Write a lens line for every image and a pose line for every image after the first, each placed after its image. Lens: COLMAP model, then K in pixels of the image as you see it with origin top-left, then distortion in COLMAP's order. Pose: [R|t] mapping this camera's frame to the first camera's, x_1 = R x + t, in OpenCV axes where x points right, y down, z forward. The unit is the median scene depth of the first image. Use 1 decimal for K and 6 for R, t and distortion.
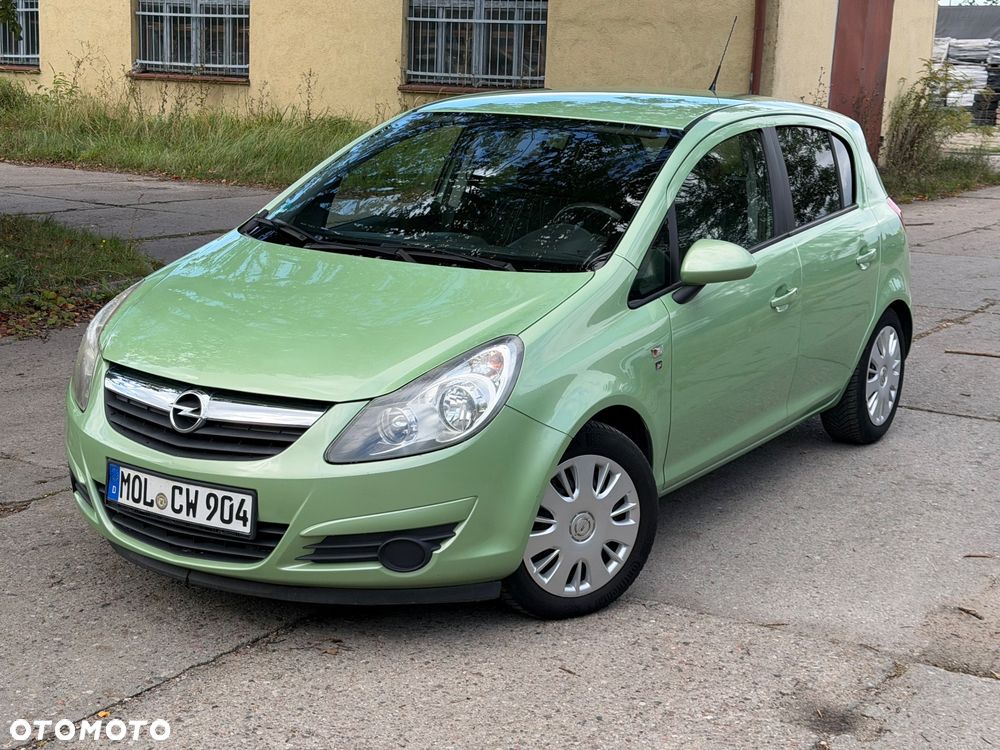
lens RADIAL K [[1640.2, 0, 511.1], [0, 1640.2, 373.8], [0, 0, 1]] dist [0.161103, -0.203298]
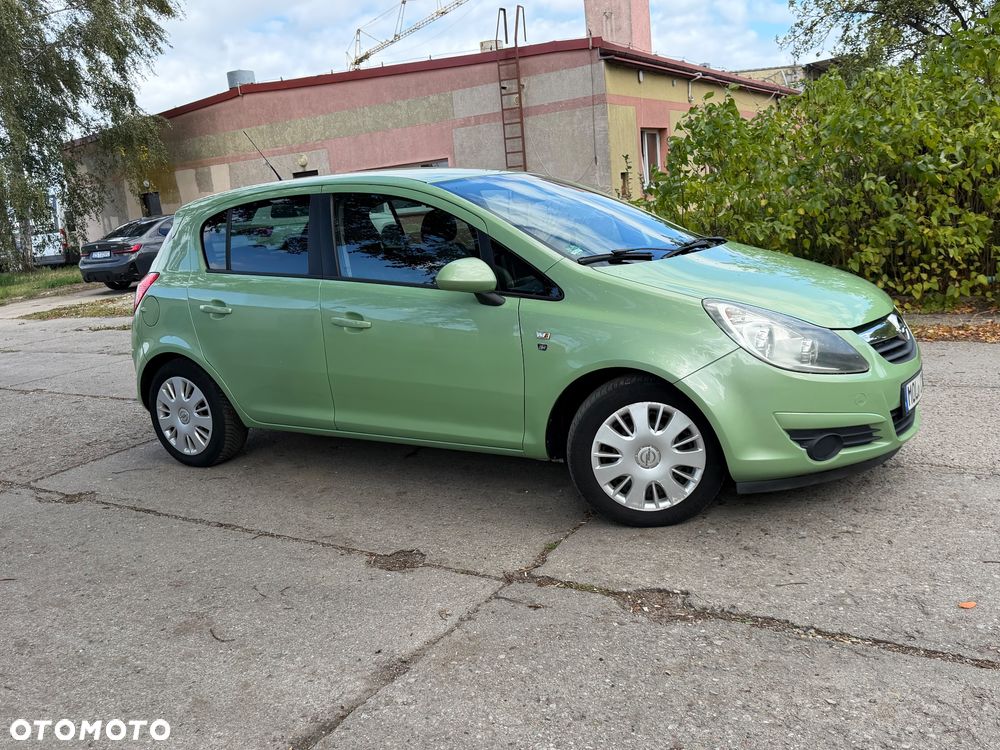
lens RADIAL K [[878.6, 0, 500.0], [0, 878.6, 375.0], [0, 0, 1]] dist [0.187992, -0.382219]
pose [[-0.019771, -0.233102, 0.972251, -0.937921], [0.284409, 0.930955, 0.228985, -0.213894], [-0.958499, 0.281045, 0.047890, 1.271655]]
